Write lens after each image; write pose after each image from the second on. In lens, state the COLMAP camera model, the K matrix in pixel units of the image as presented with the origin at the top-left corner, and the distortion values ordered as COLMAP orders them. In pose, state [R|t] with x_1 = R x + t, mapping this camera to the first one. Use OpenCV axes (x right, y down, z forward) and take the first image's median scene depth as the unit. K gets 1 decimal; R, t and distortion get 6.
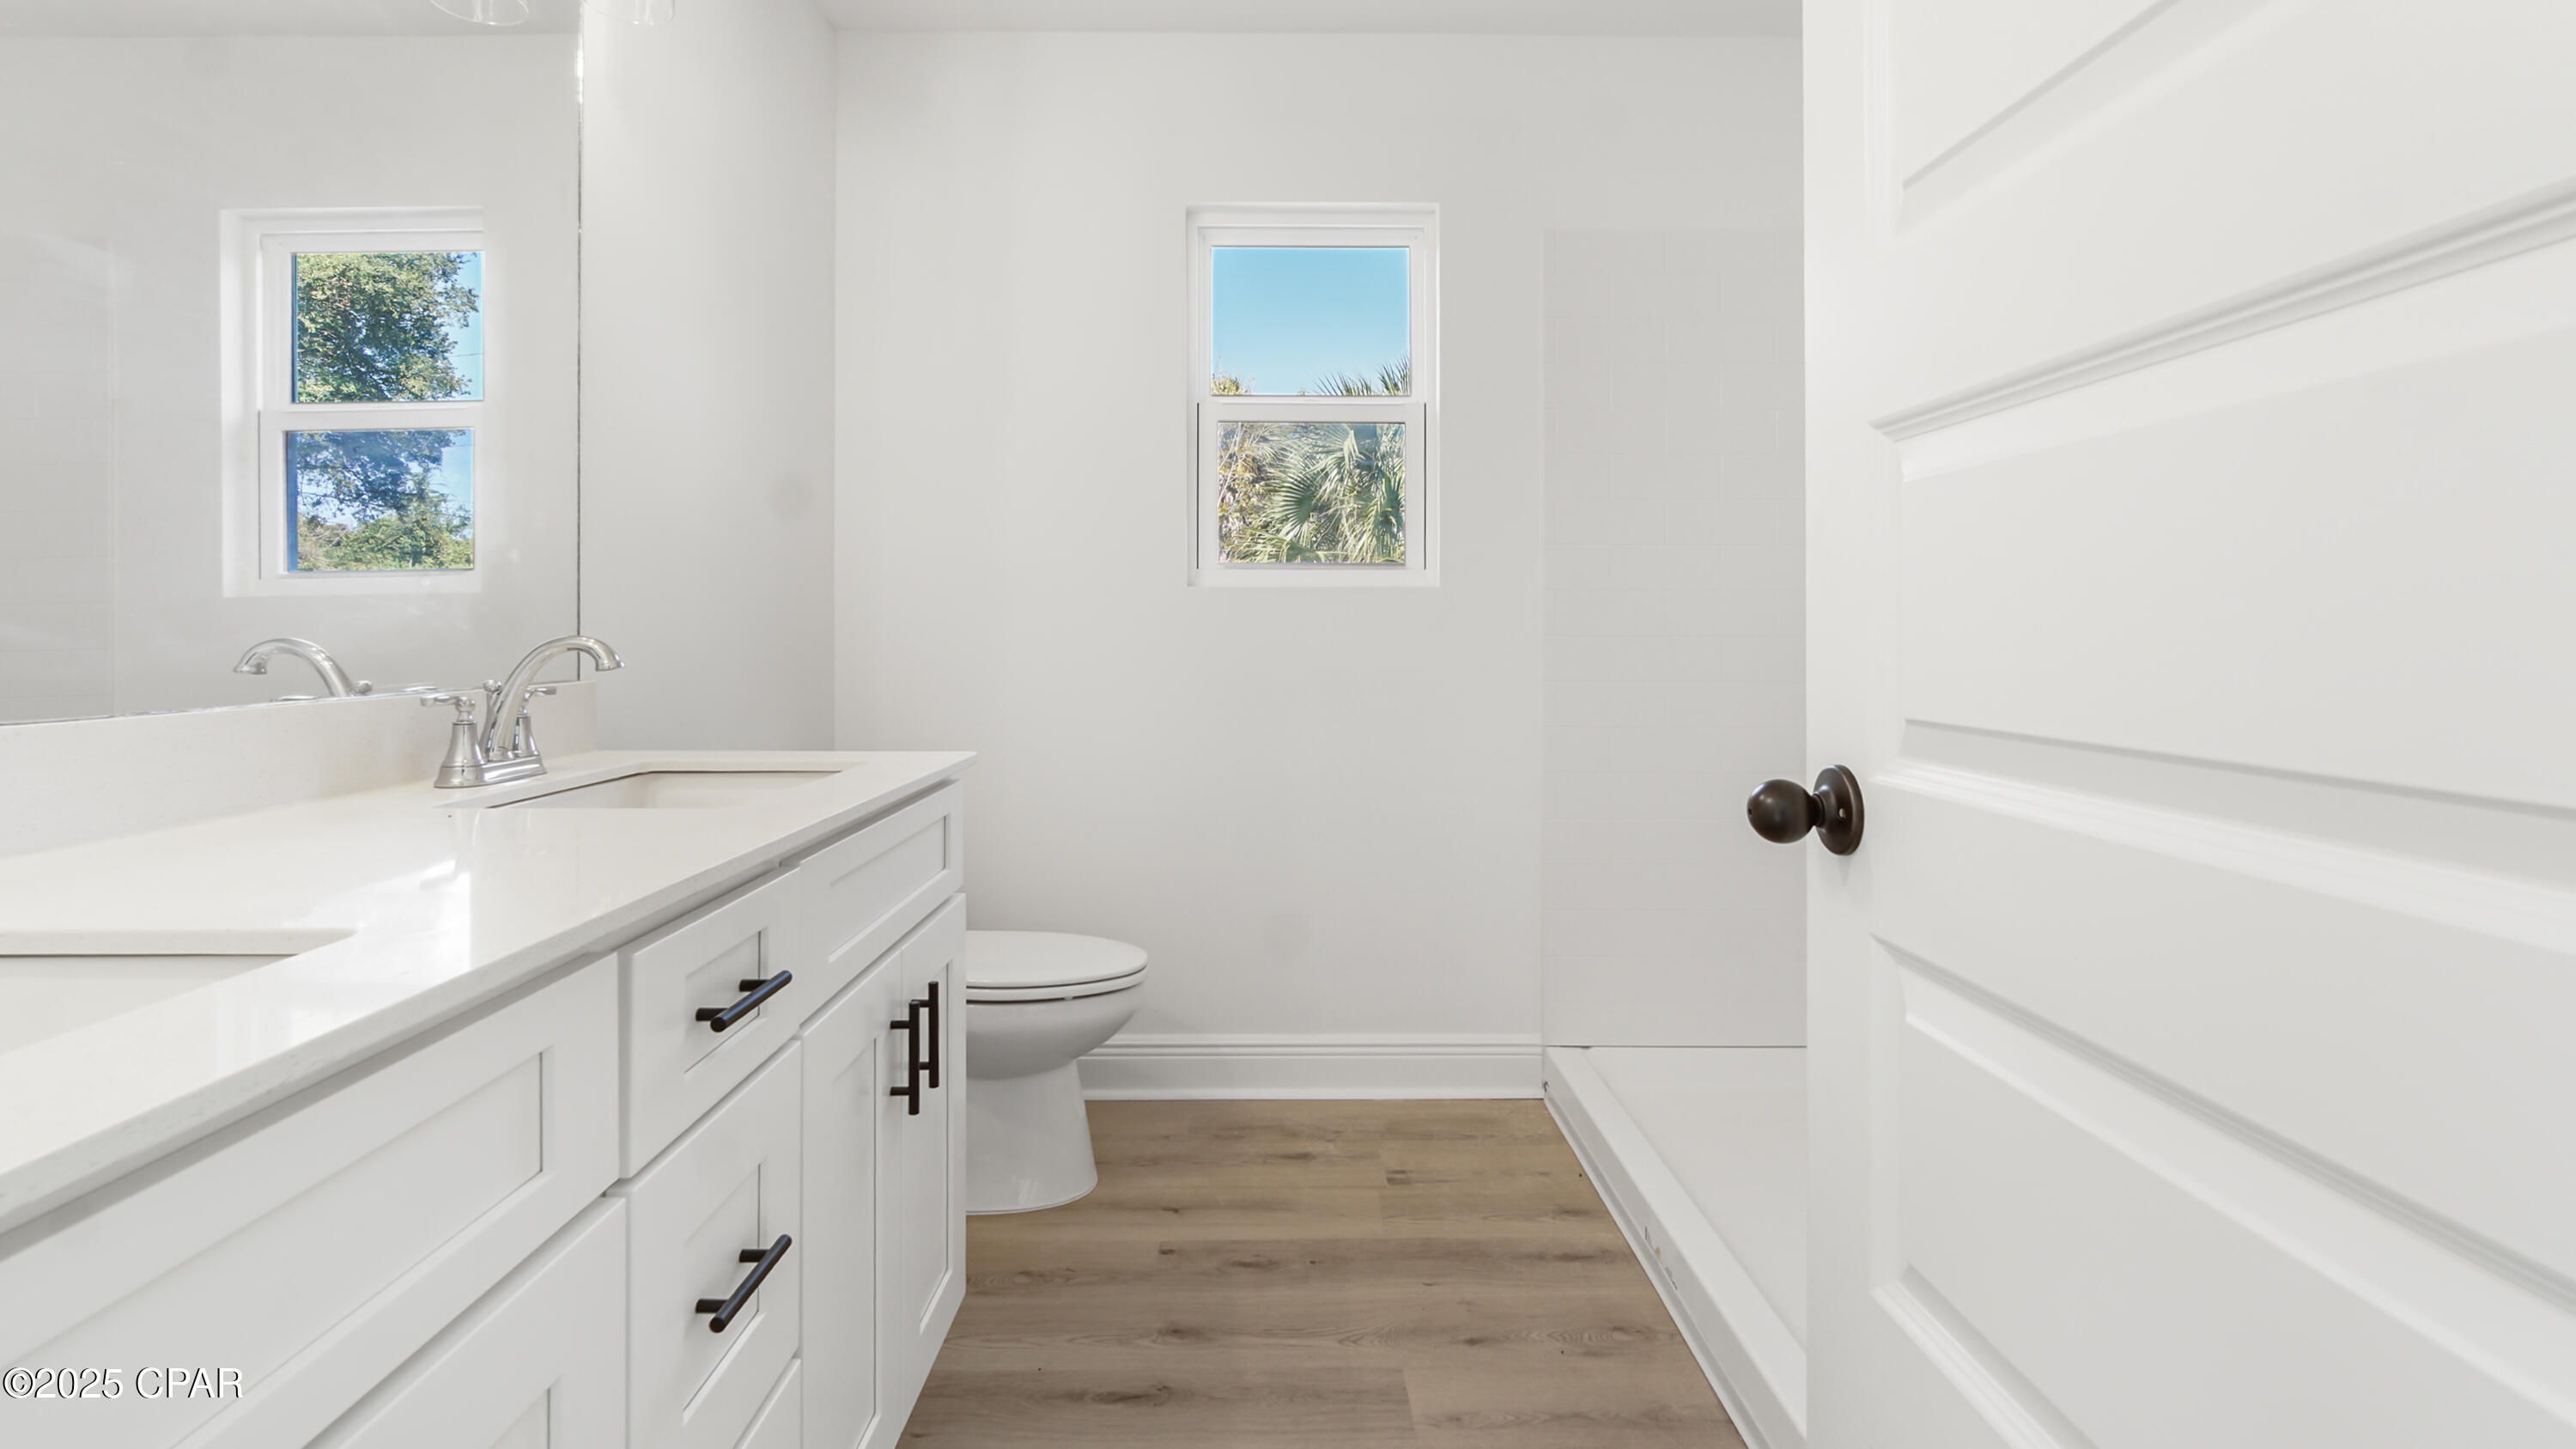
lens RADIAL K [[1232.1, 0, 1288.0], [0, 1232.1, 724.5], [0, 0, 1]] dist [-0.002523, 0.000214]
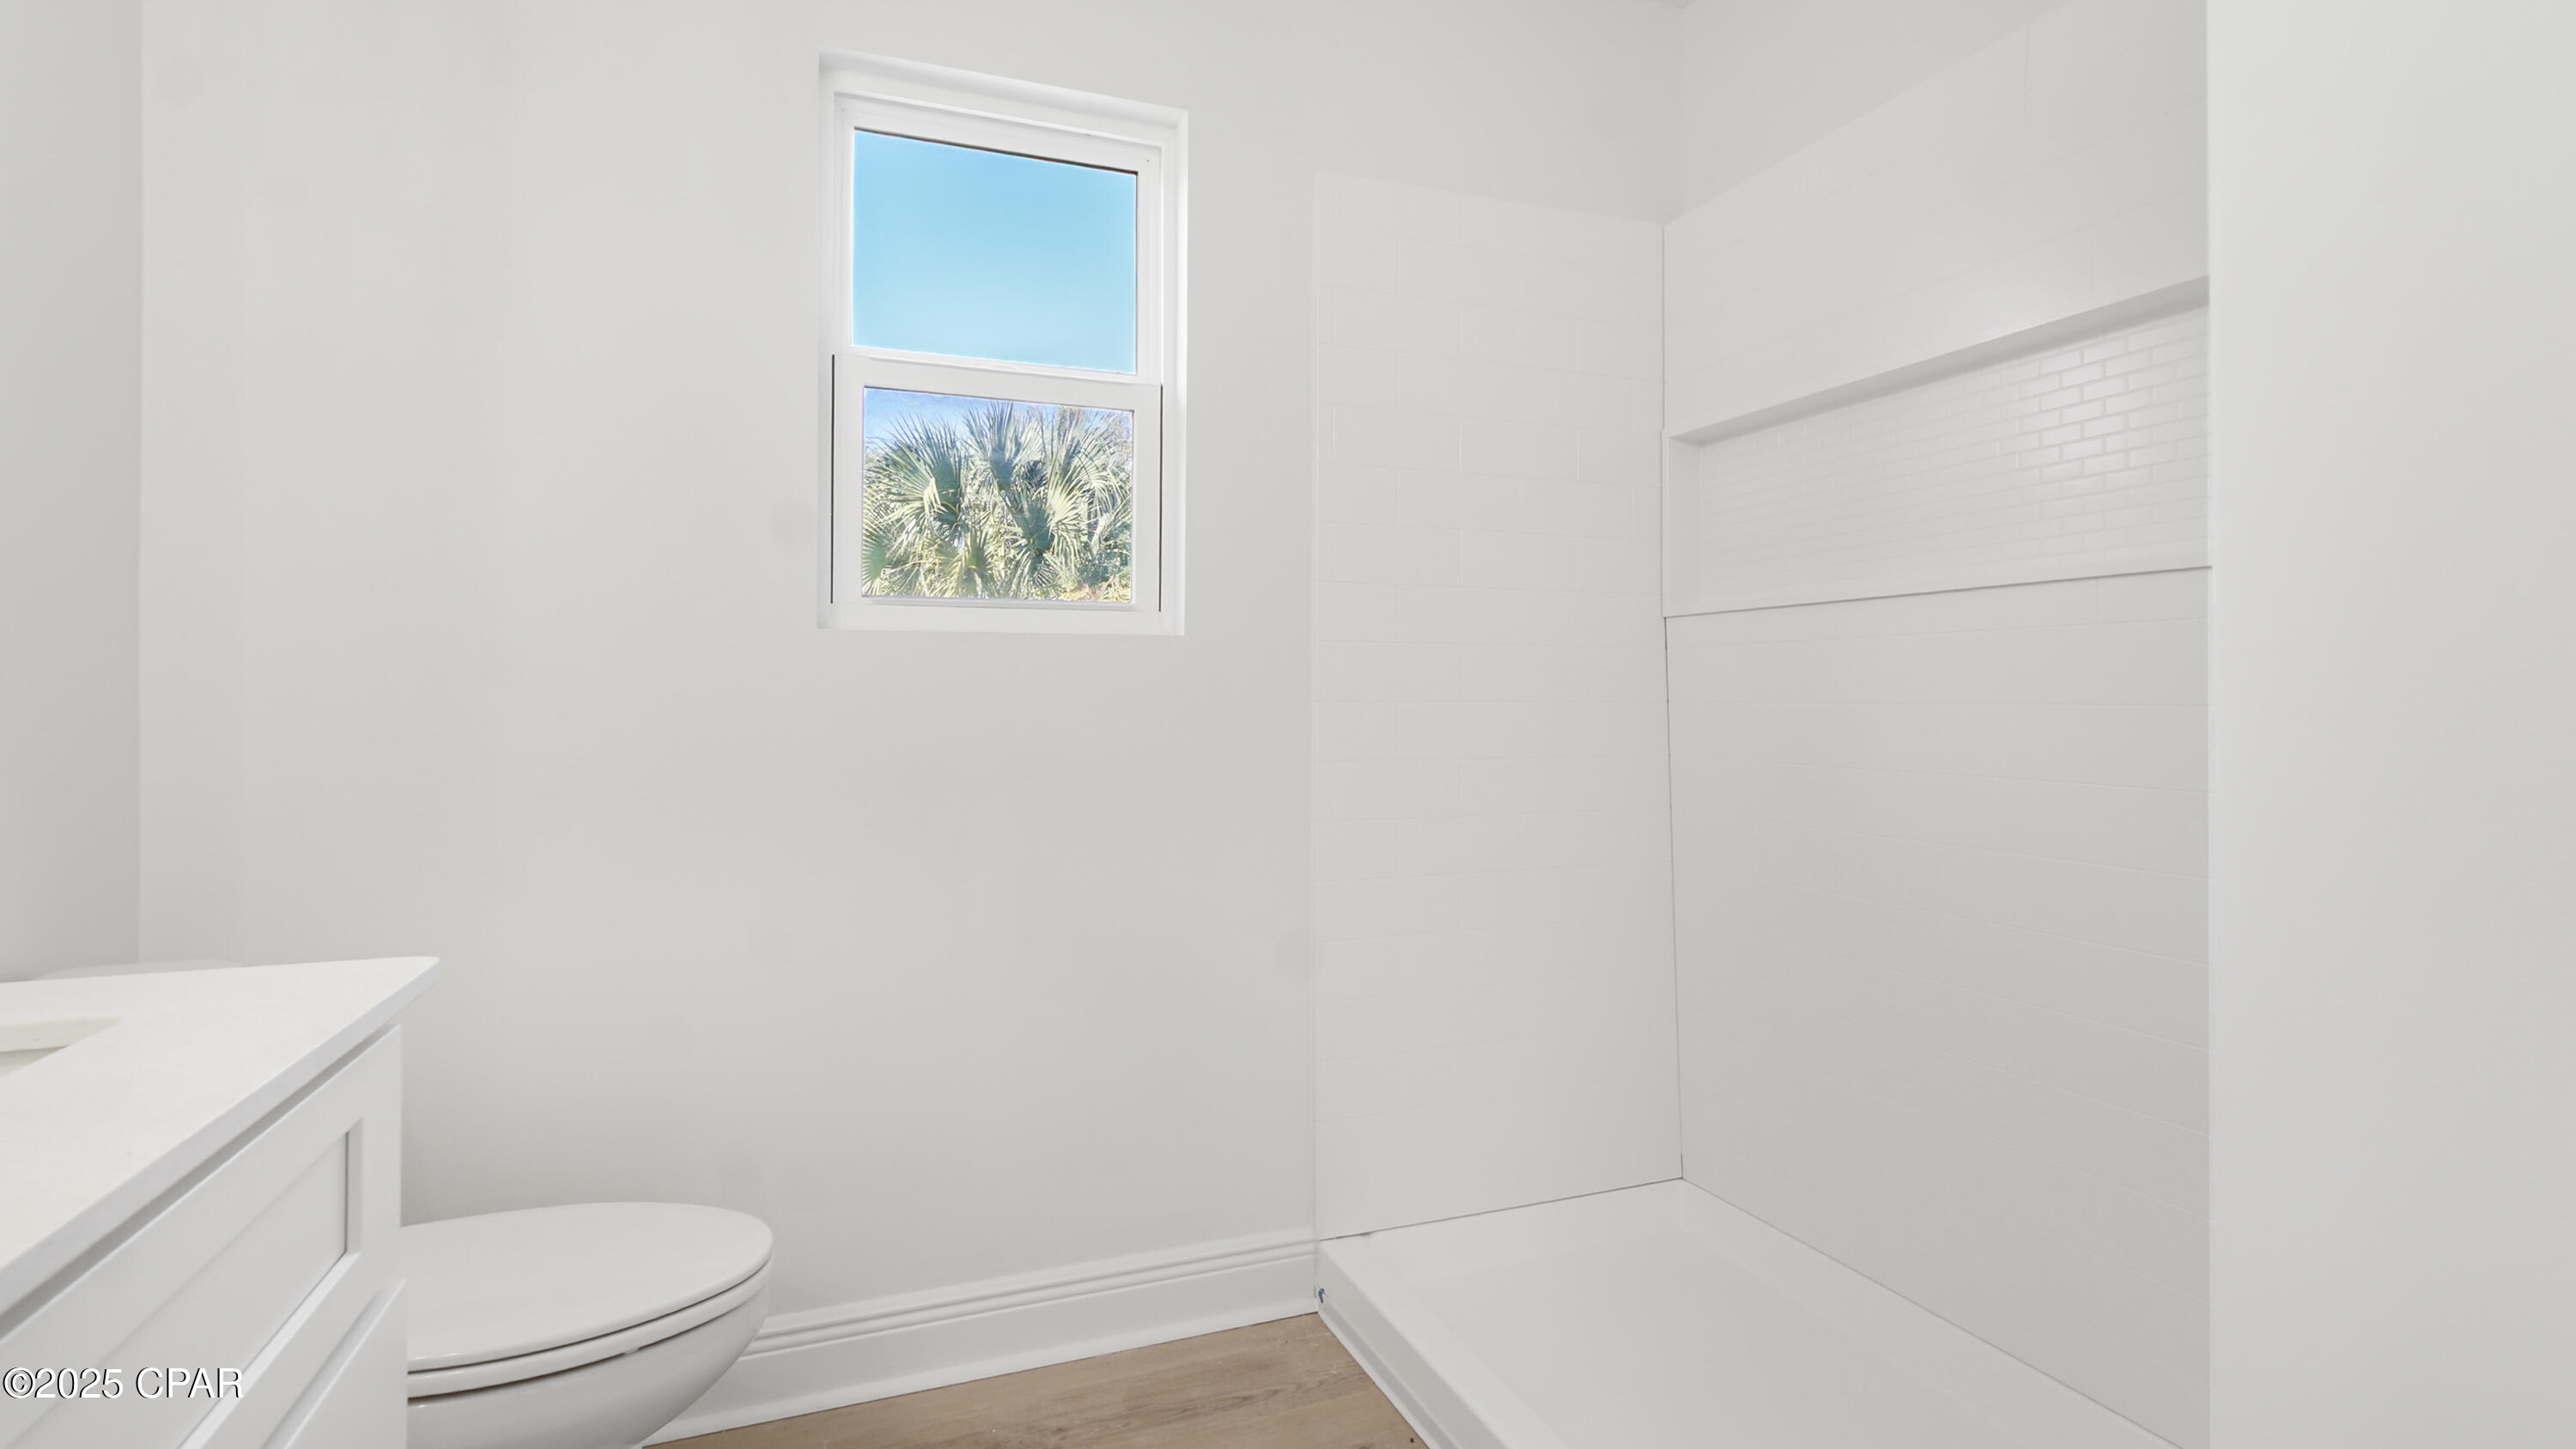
lens RADIAL K [[1231.7, 0, 1288.0], [0, 1231.7, 724.5], [0, 0, 1]] dist [-0.002523, 0.000214]
pose [[0.939260, -0.008083, 0.343113, -0.066263], [0.026672, 0.998418, -0.049493, -0.019711], [-0.342170, 0.055638, 0.937989, 0.276151]]
